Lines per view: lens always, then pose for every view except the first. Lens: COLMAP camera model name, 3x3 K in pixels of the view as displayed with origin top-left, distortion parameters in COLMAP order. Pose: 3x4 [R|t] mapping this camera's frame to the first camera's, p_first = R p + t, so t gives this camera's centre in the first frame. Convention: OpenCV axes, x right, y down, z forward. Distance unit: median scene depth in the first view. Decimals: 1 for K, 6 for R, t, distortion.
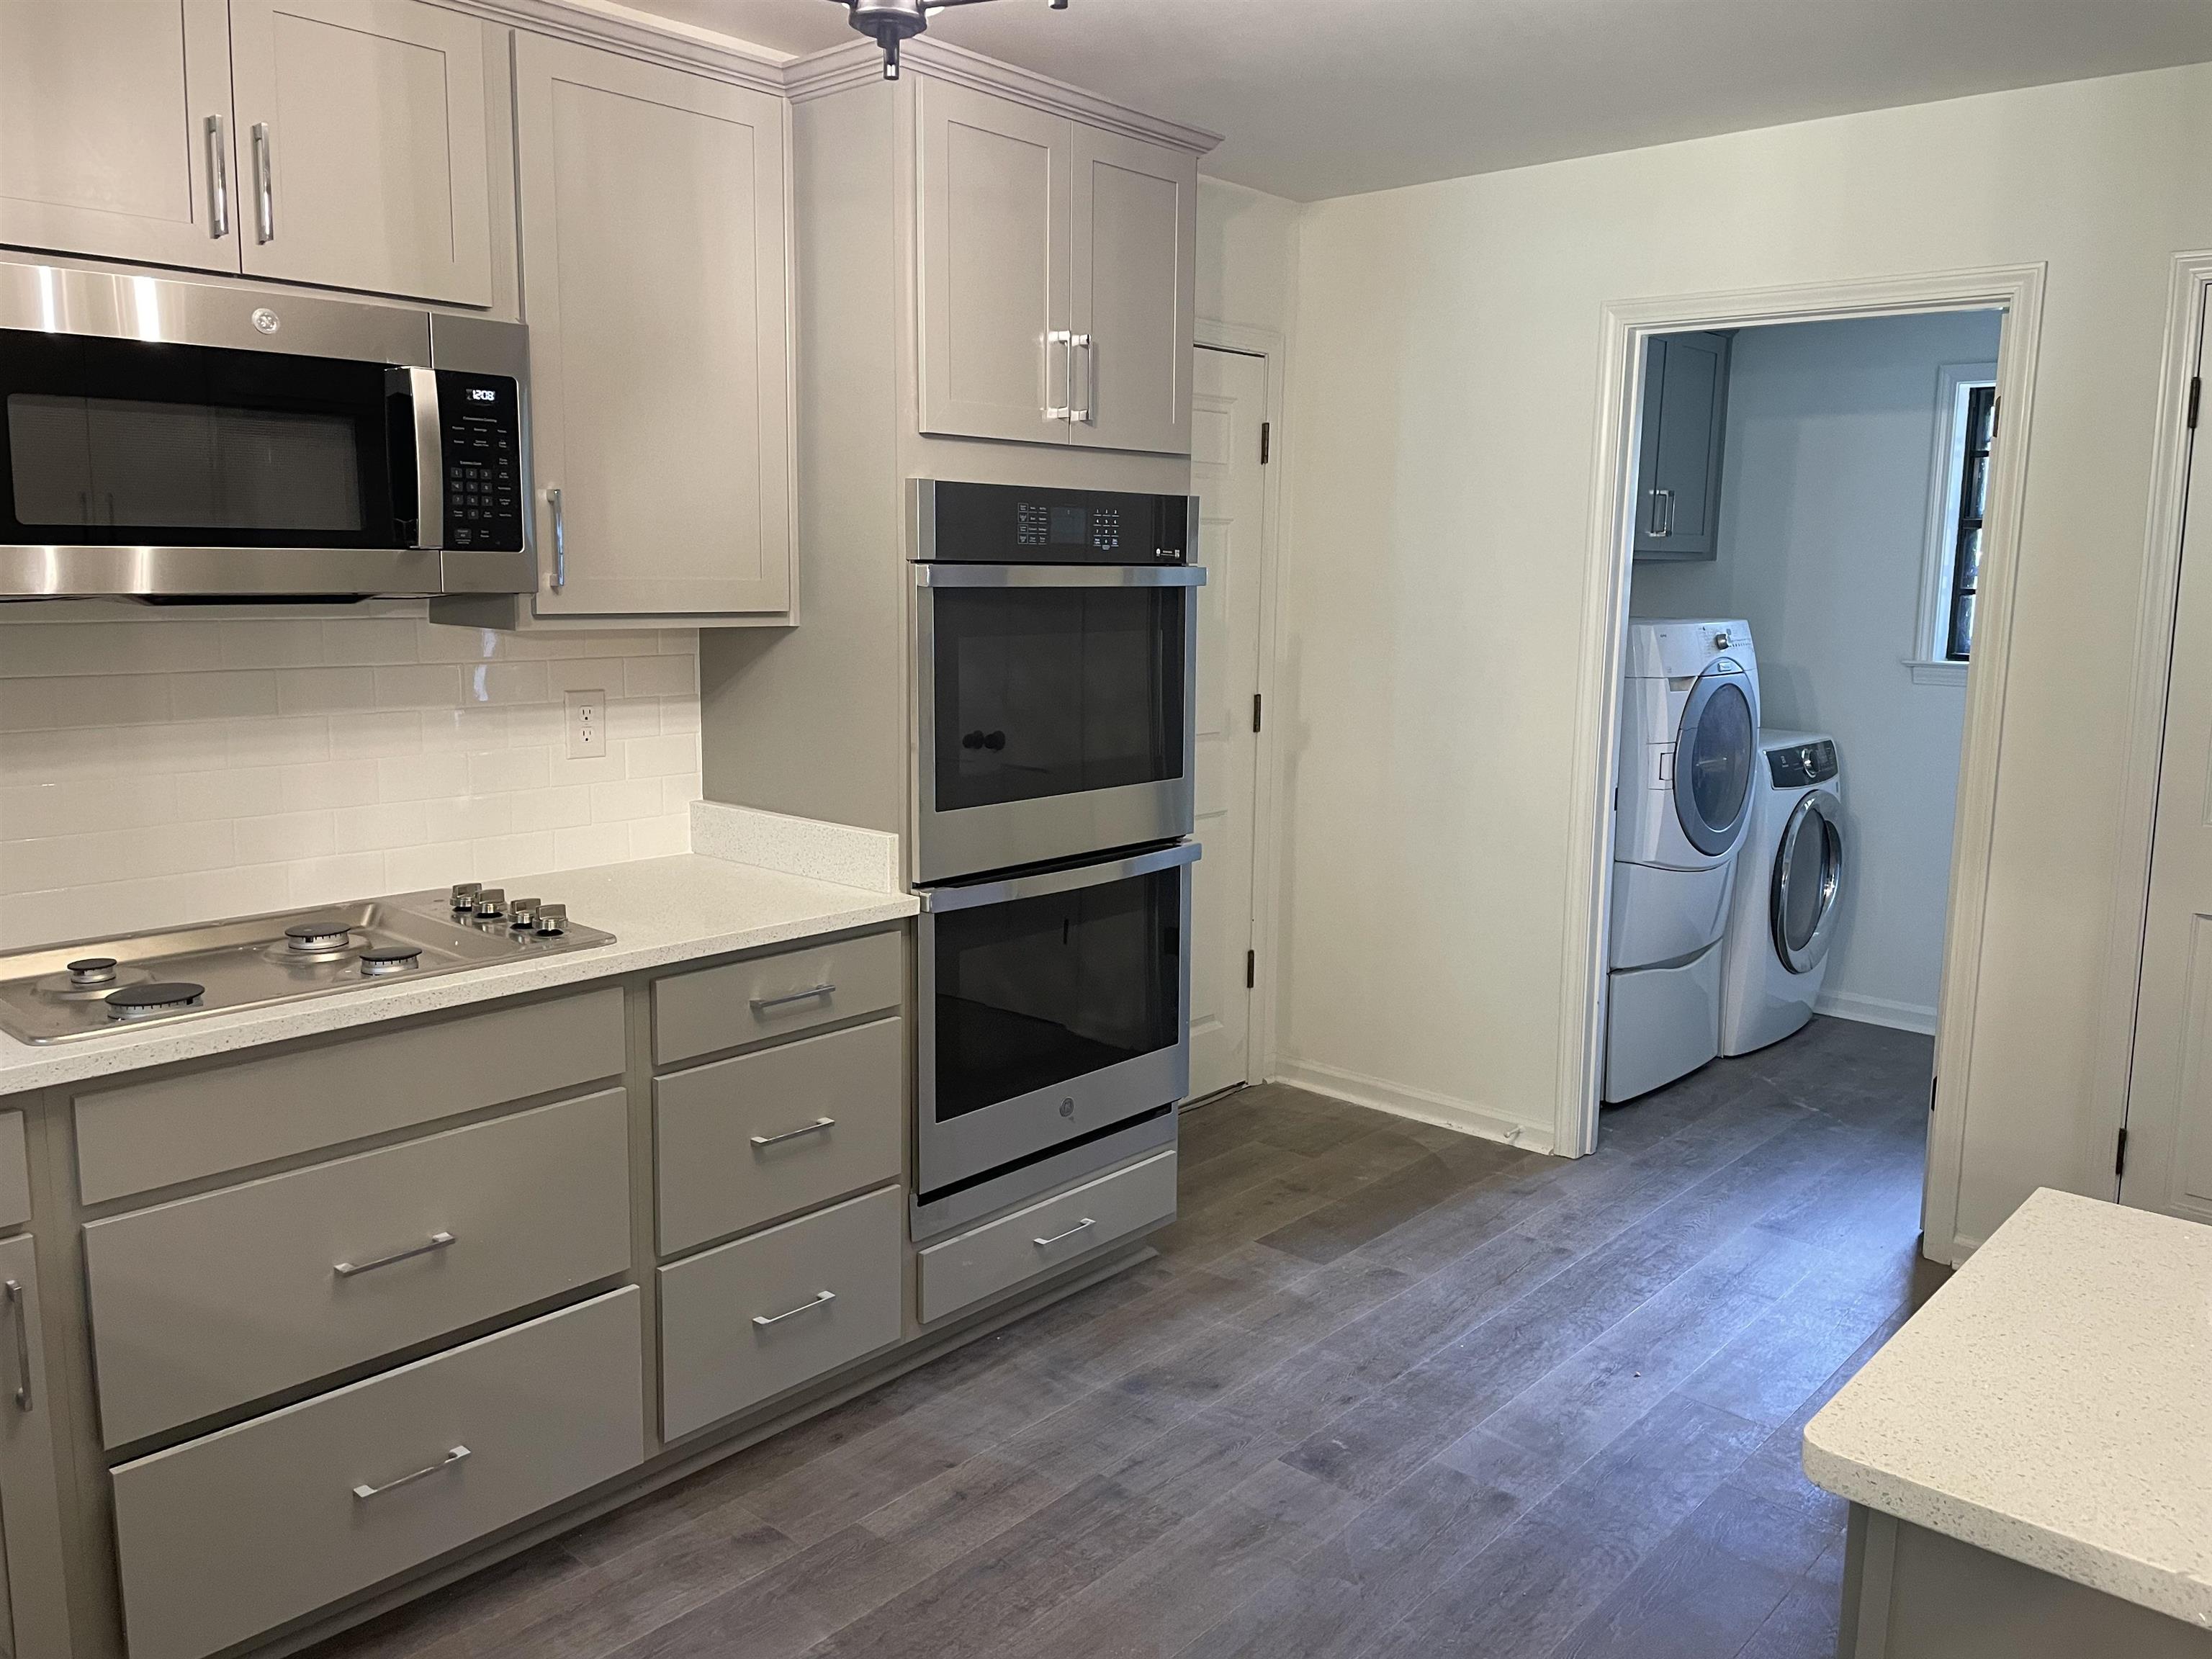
lens RADIAL K [[1680.2, 0, 1106.0], [0, 1680.2, 798.5], [0, 0, 1]] dist [0.010243, 0.005228]
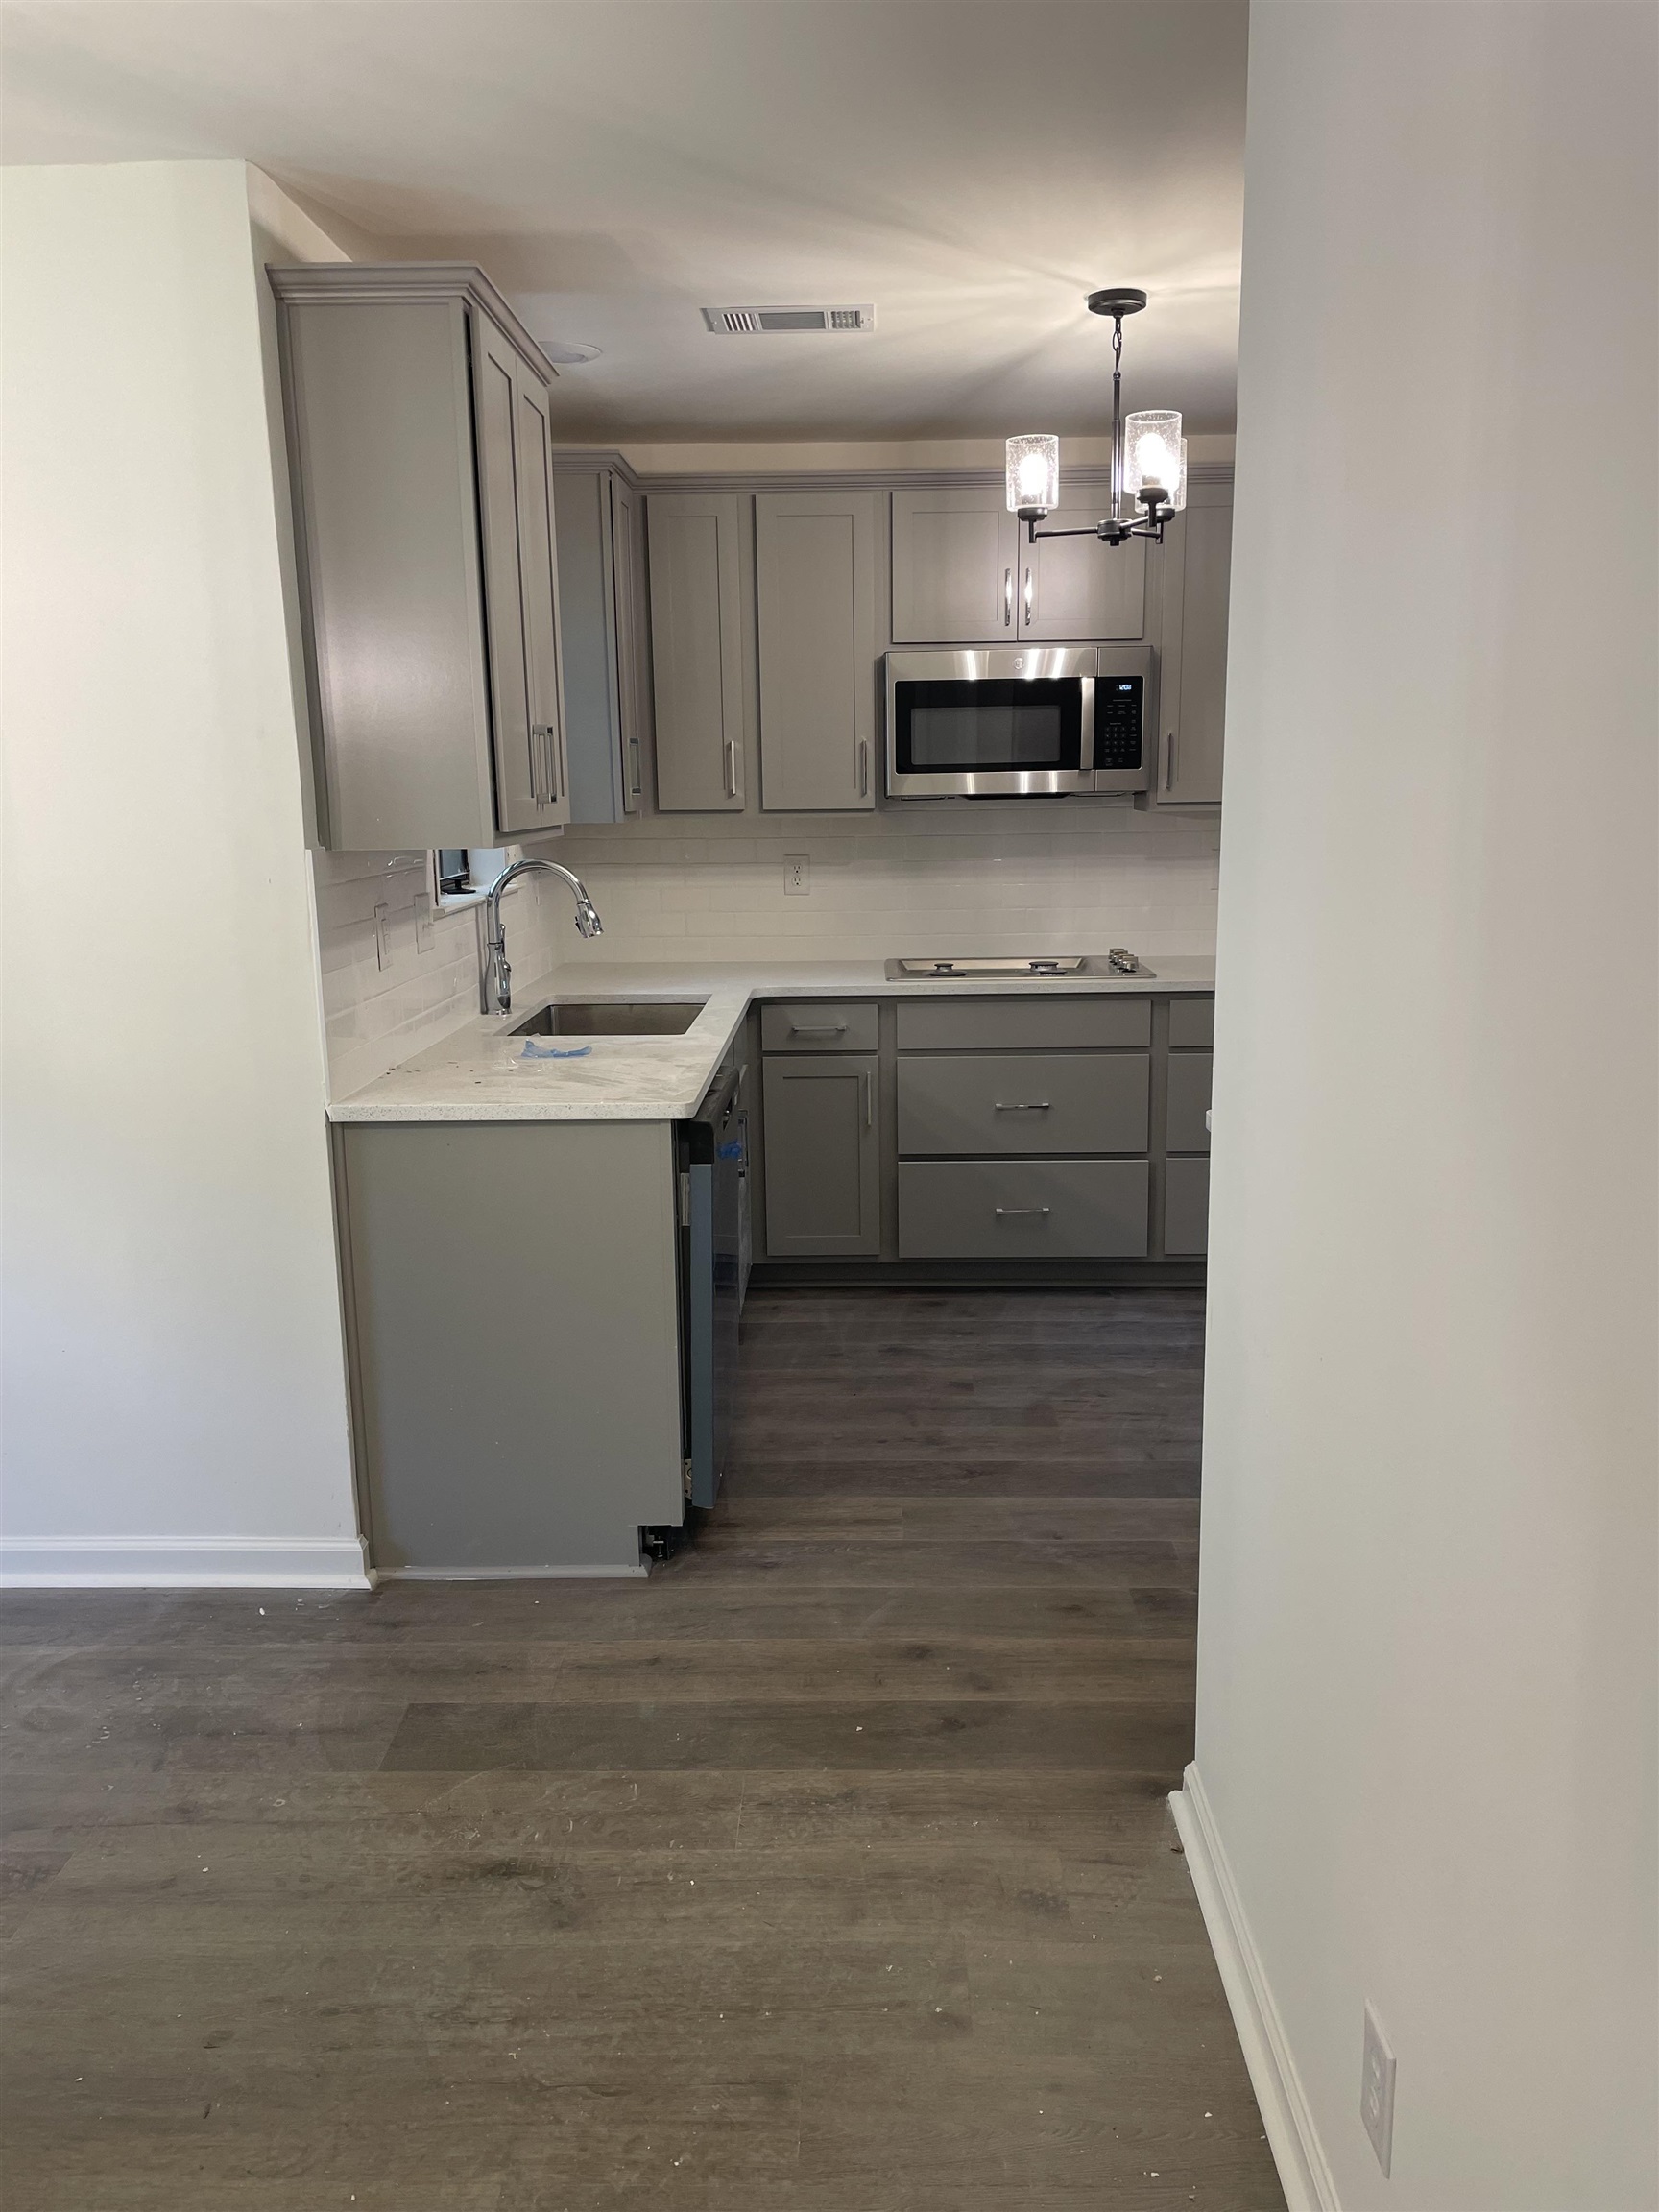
lens RADIAL K [[1615.6, 0, 829.5], [0, 1615.6, 1106.0], [0, 0, 1]] dist [0.000986, 0.000597]
pose [[0.648072, 0.124825, -0.751280, 0.857802], [-0.080138, 0.992177, 0.095721, 0.085965], [0.757351, -0.001828, 0.653006, -0.463966]]
